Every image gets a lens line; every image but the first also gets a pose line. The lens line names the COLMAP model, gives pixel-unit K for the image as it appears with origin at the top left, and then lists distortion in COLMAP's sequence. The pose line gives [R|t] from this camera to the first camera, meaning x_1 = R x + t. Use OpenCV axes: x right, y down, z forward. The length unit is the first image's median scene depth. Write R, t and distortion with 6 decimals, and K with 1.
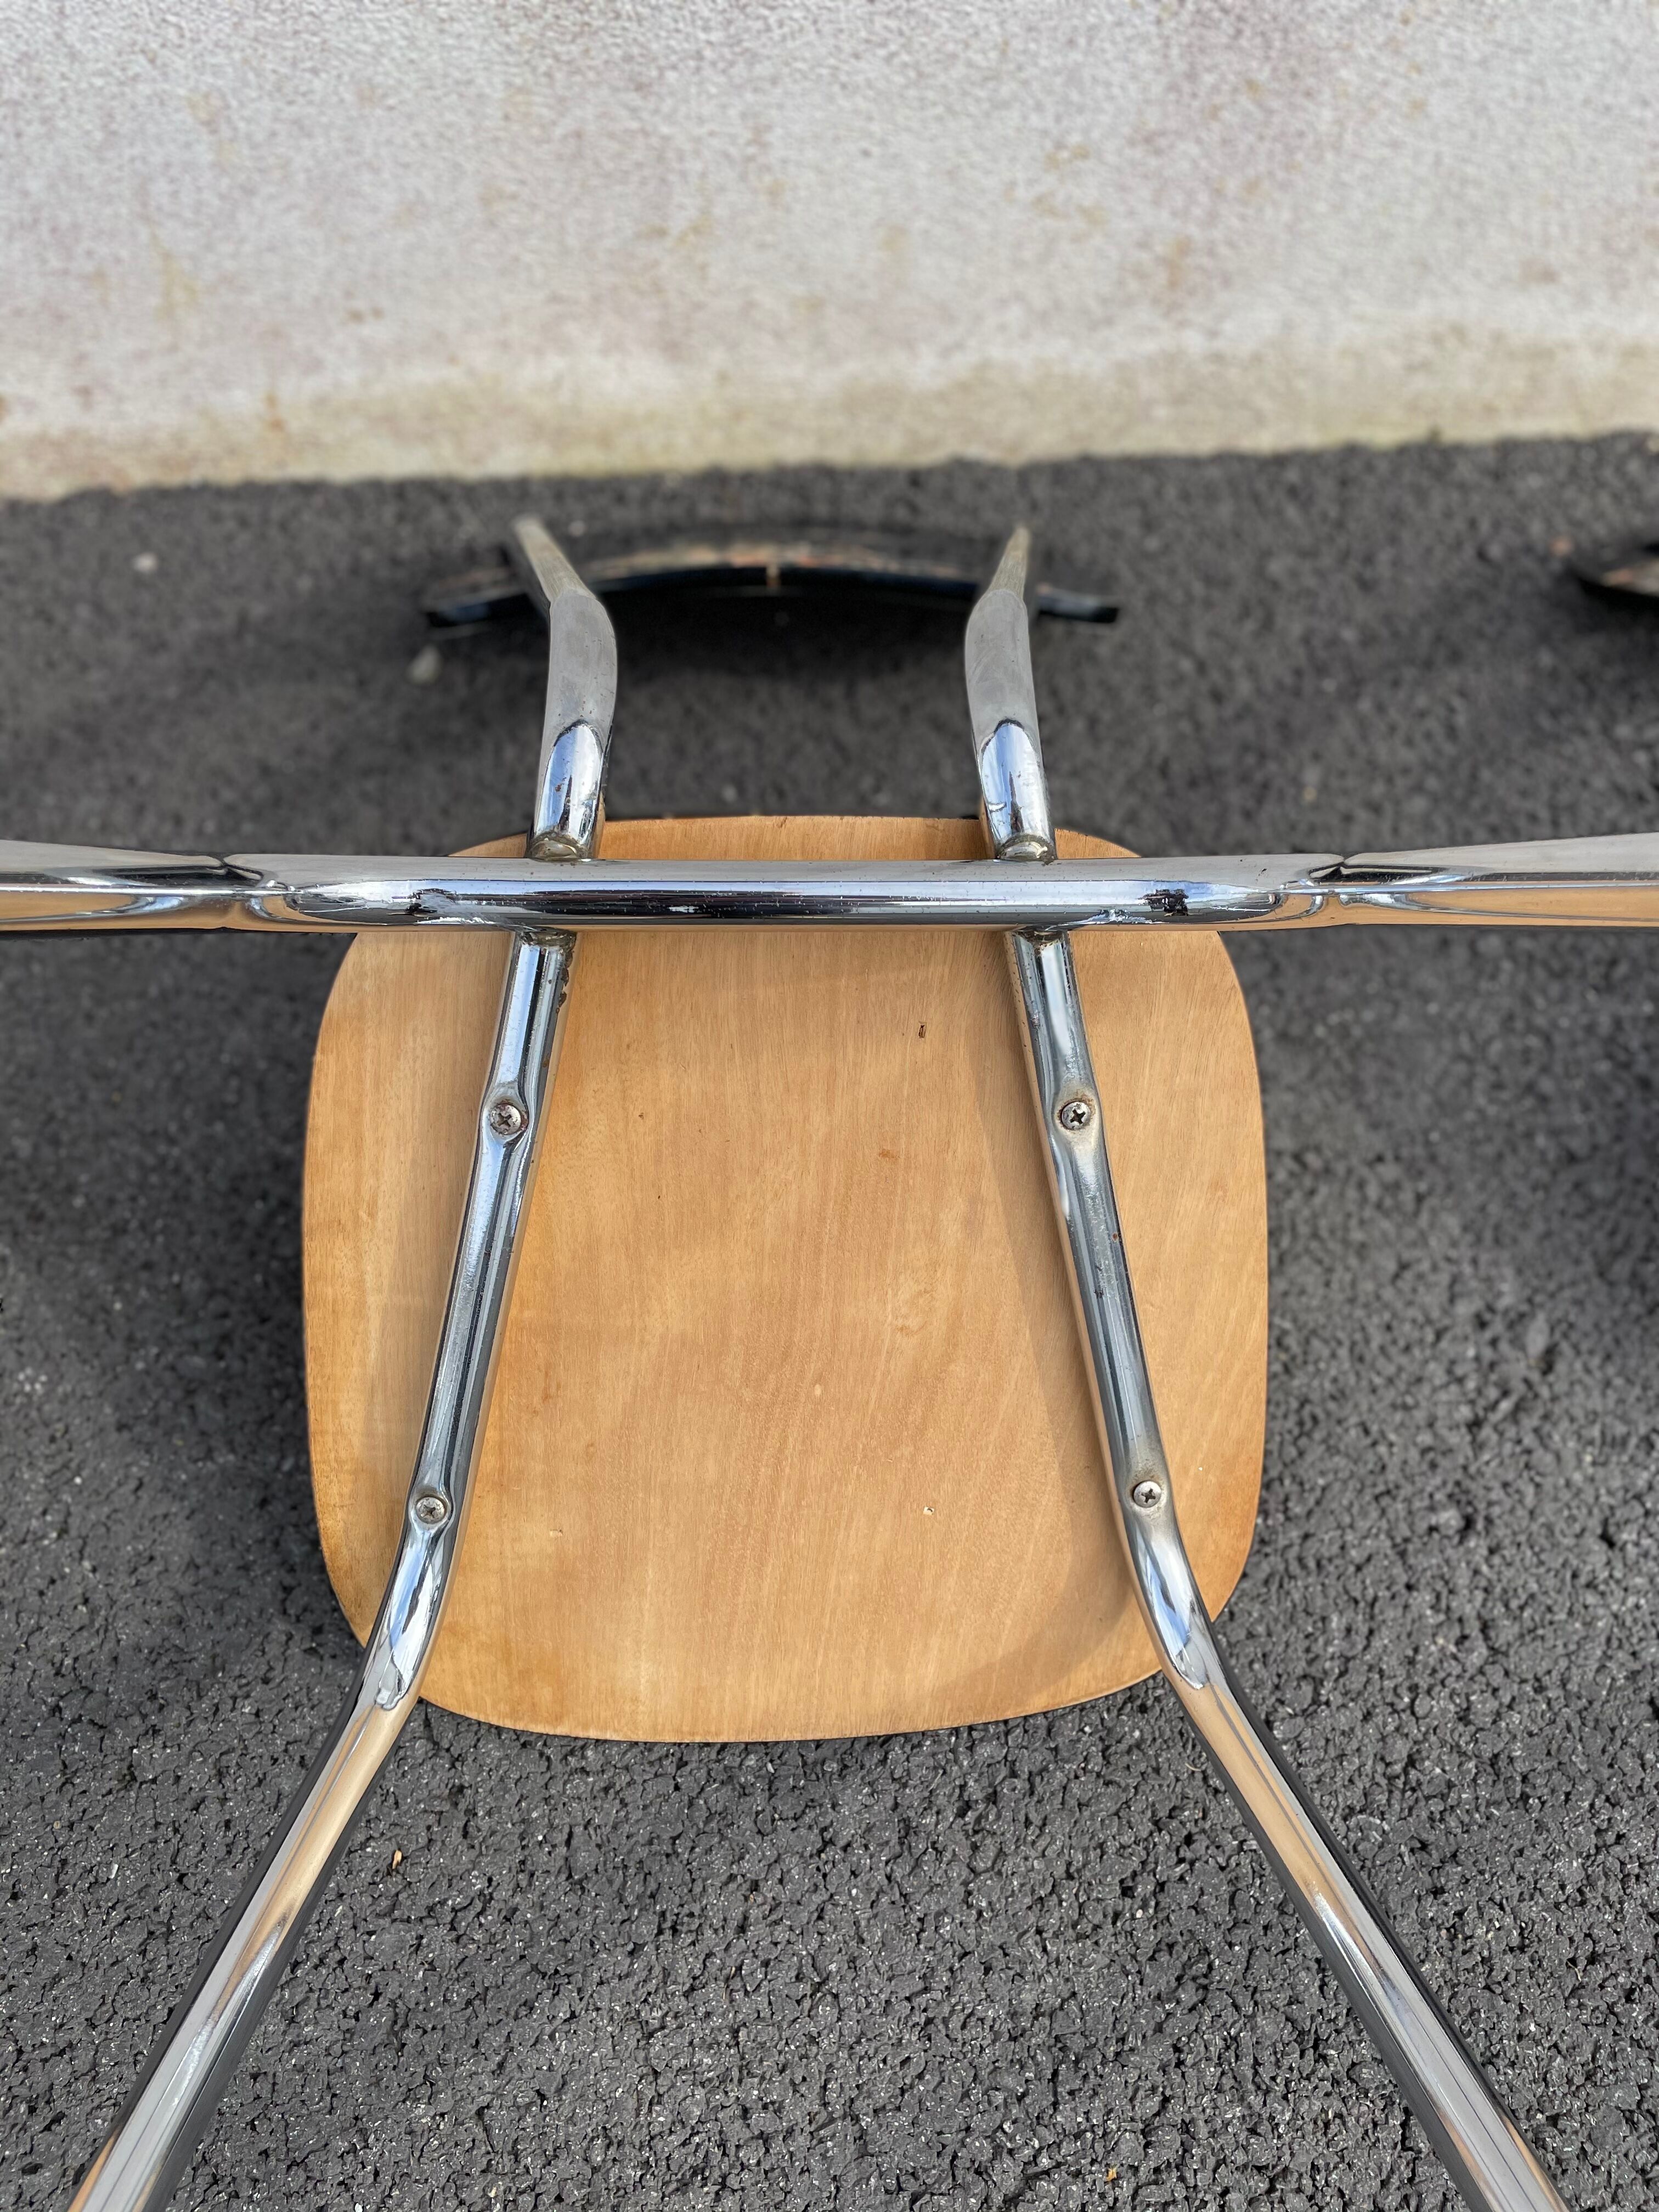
lens RADIAL K [[1669.3, 0, 836.6], [0, 1669.3, 1089.6], [0, 0, 1]] dist [0.080805, -0.109080]
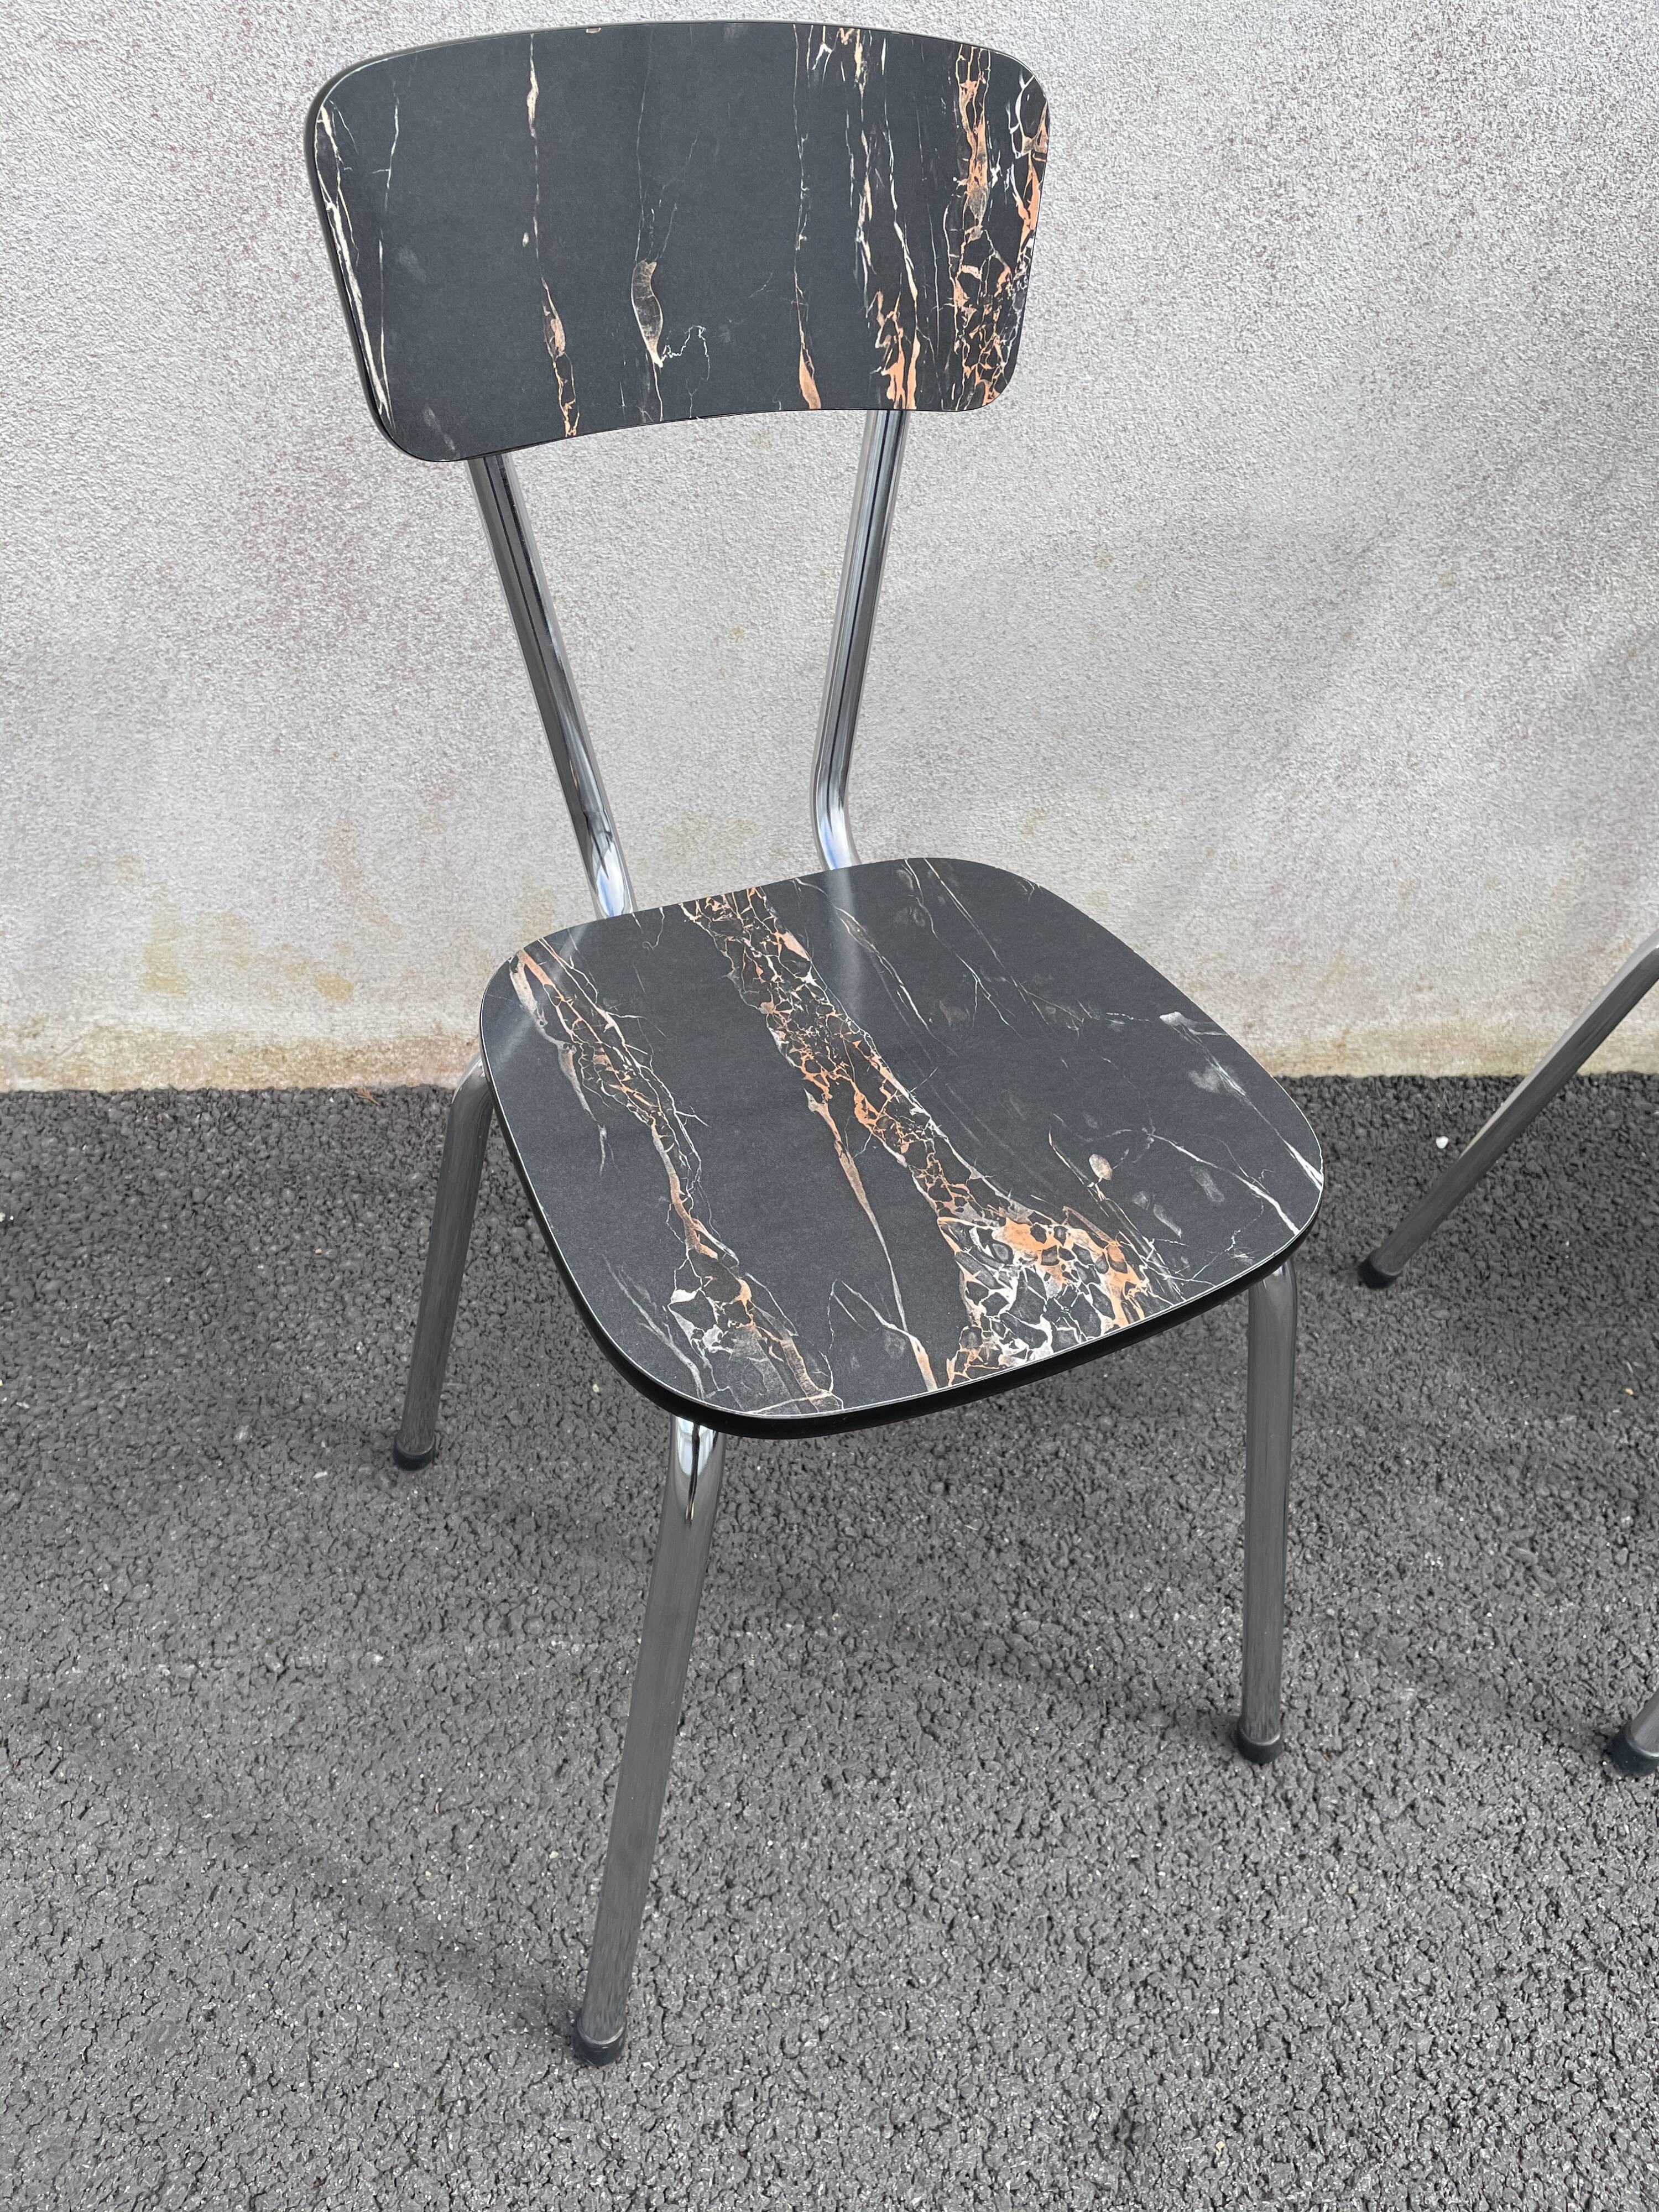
lens RADIAL K [[1669.3, 0, 839.8], [0, 1669.3, 1096.8], [0, 0, 1]] dist [0.080805, -0.109080]
pose [[0.998948, 0.017178, 0.042517, -0.953194], [0.000181, 0.925699, -0.378260, 0.319228], [-0.045856, 0.377870, 0.924722, -0.570654]]
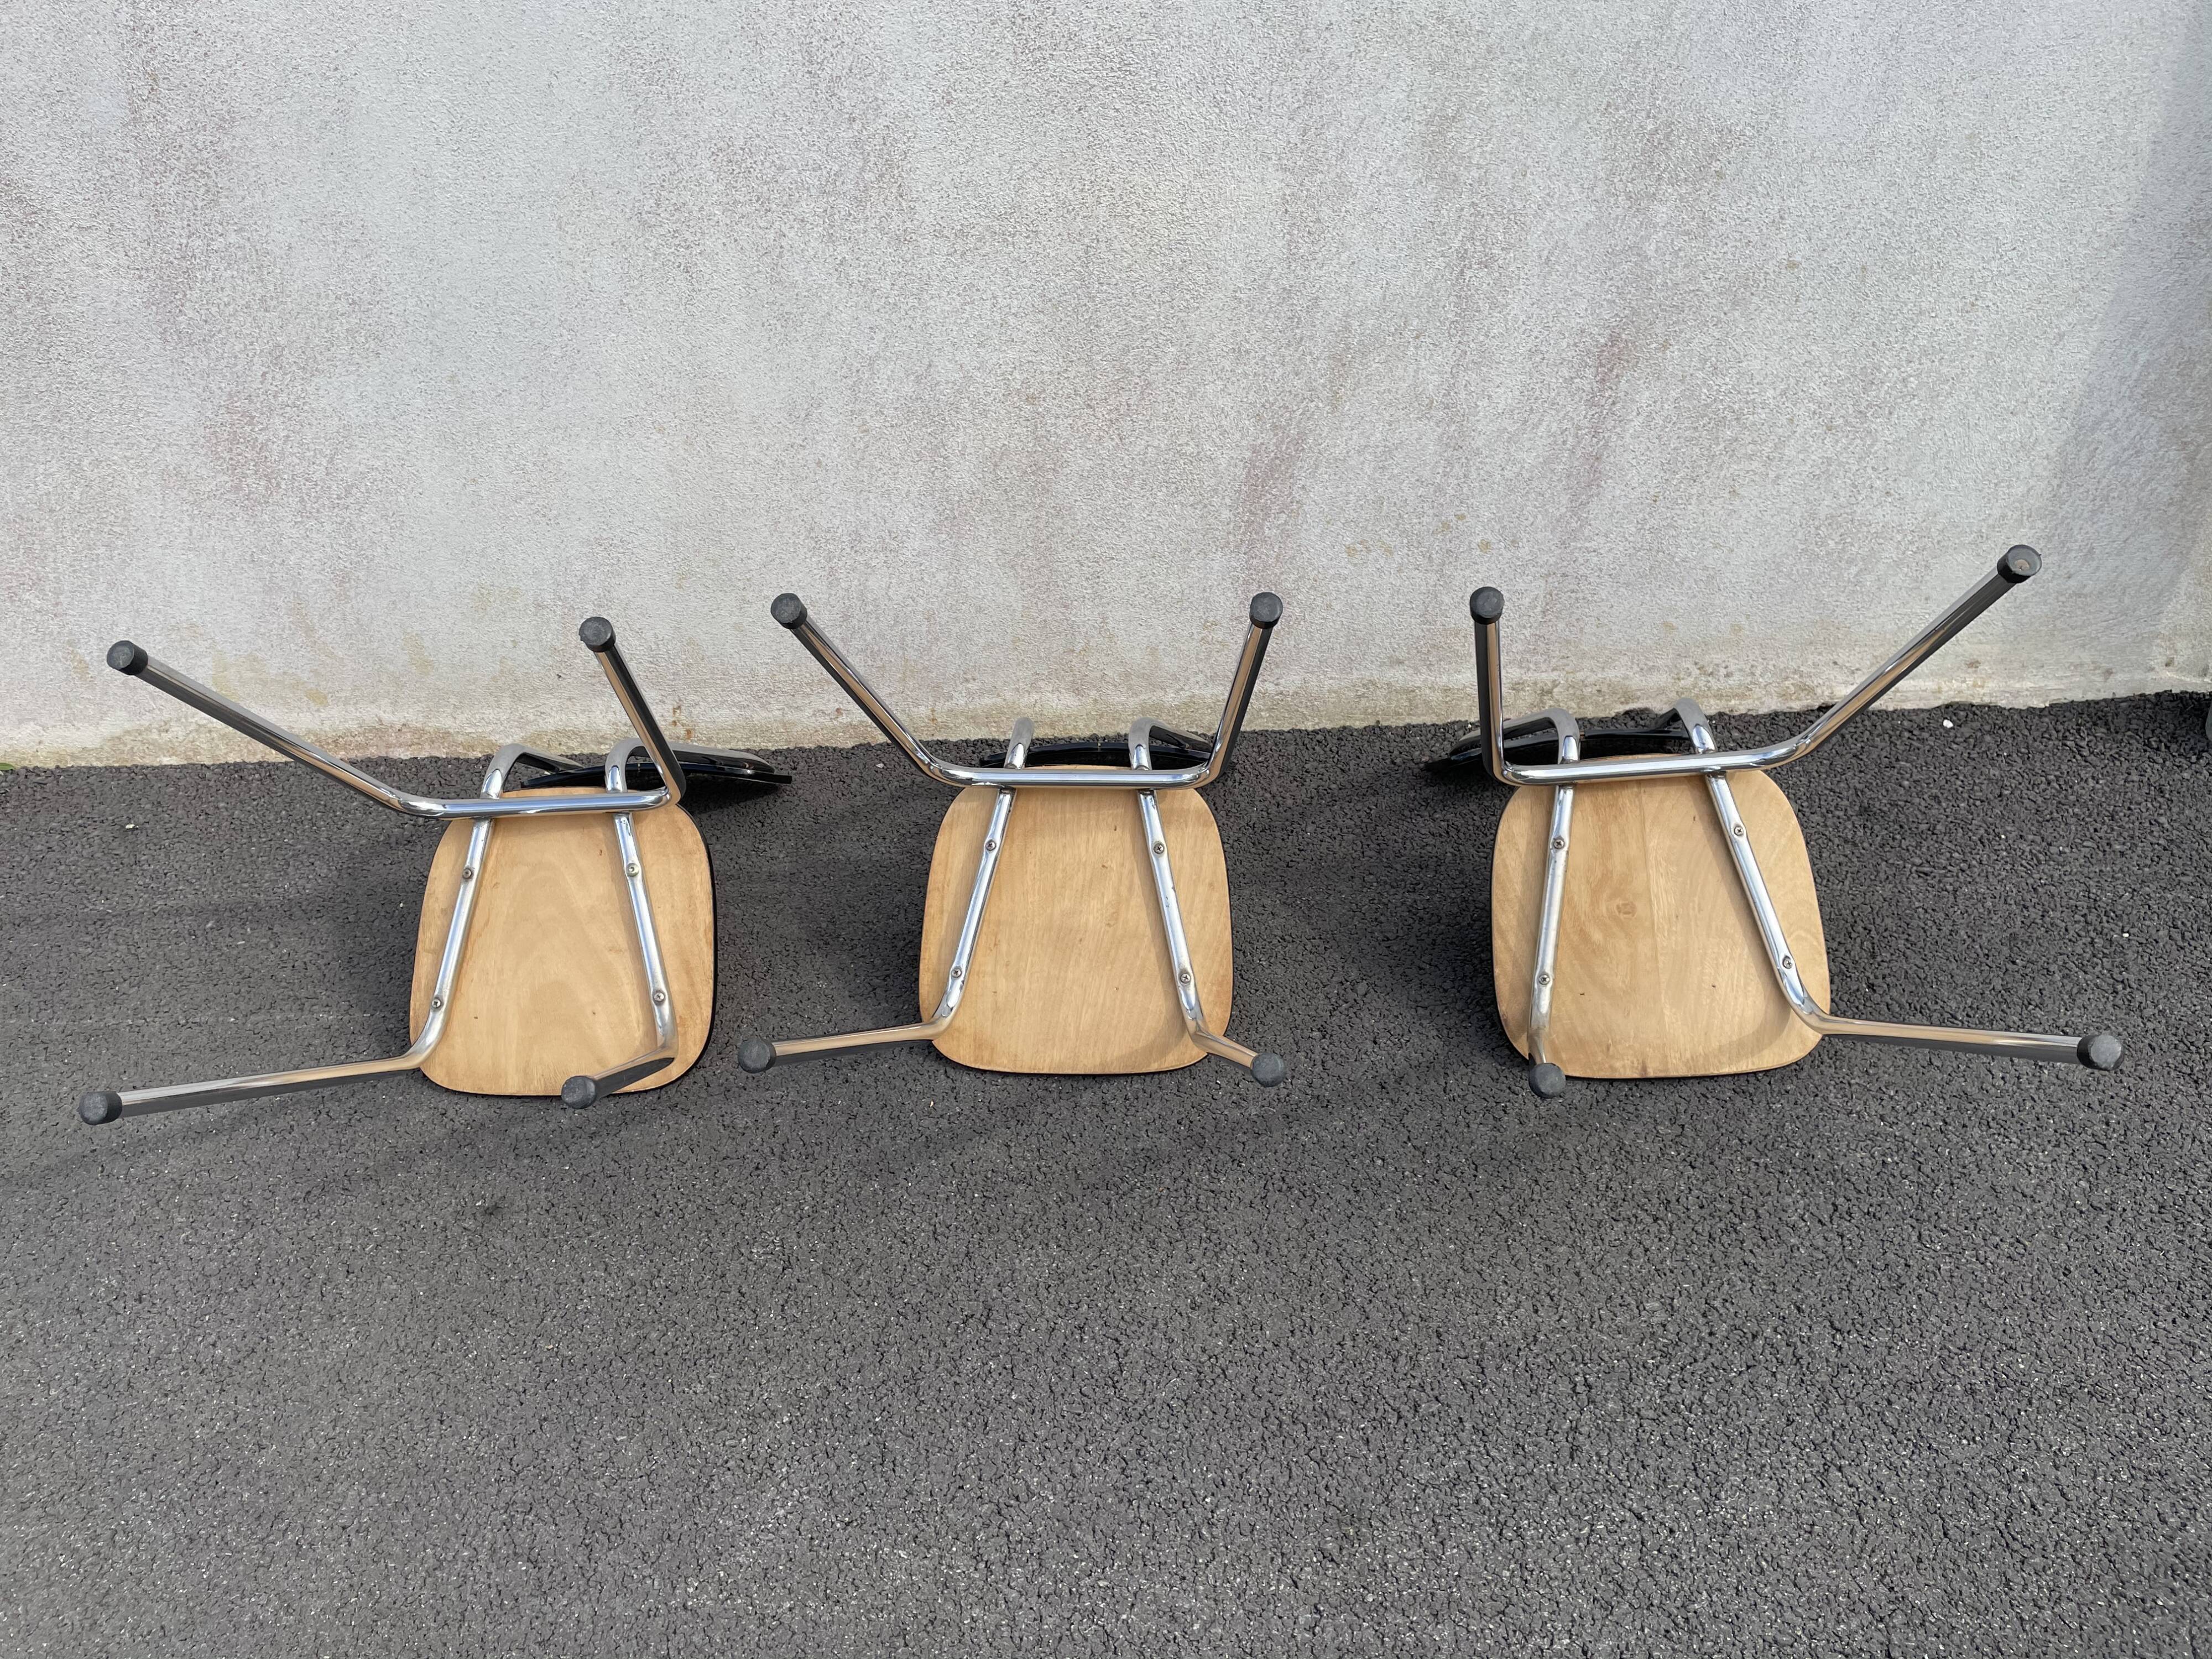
lens RADIAL K [[1669.3, 0, 1100.3], [0, 1669.3, 831.3], [0, 0, 1]] dist [0.080805, -0.109080]
pose [[0.988465, -0.004193, -0.151390, 0.356340], [-0.063765, 0.895174, -0.441133, 0.977137], [0.137370, 0.445698, 0.884581, -1.316589]]
